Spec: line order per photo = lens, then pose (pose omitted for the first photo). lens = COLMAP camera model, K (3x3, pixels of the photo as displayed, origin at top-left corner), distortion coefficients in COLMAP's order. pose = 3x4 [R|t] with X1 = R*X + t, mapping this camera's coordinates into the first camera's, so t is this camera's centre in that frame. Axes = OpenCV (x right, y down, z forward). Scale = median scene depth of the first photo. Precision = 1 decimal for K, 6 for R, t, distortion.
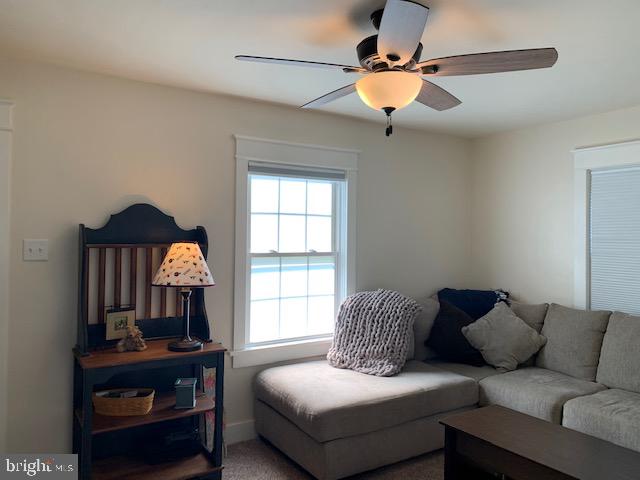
lens RADIAL K [[492.9, 0, 320.0], [0, 492.9, 240.0], [0, 0, 1]] dist [0.043412, -0.081171]
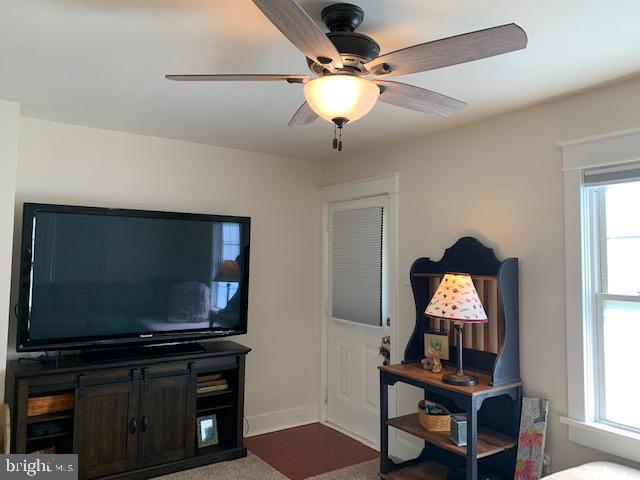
lens RADIAL K [[492.9, 0, 320.0], [0, 492.9, 240.0], [0, 0, 1]] dist [0.043412, -0.081171]
pose [[0.024013, -0.044906, -0.998703, 0.704063], [-0.015309, 0.998857, -0.045281, -0.015961], [0.999594, 0.016376, 0.023298, 0.682972]]
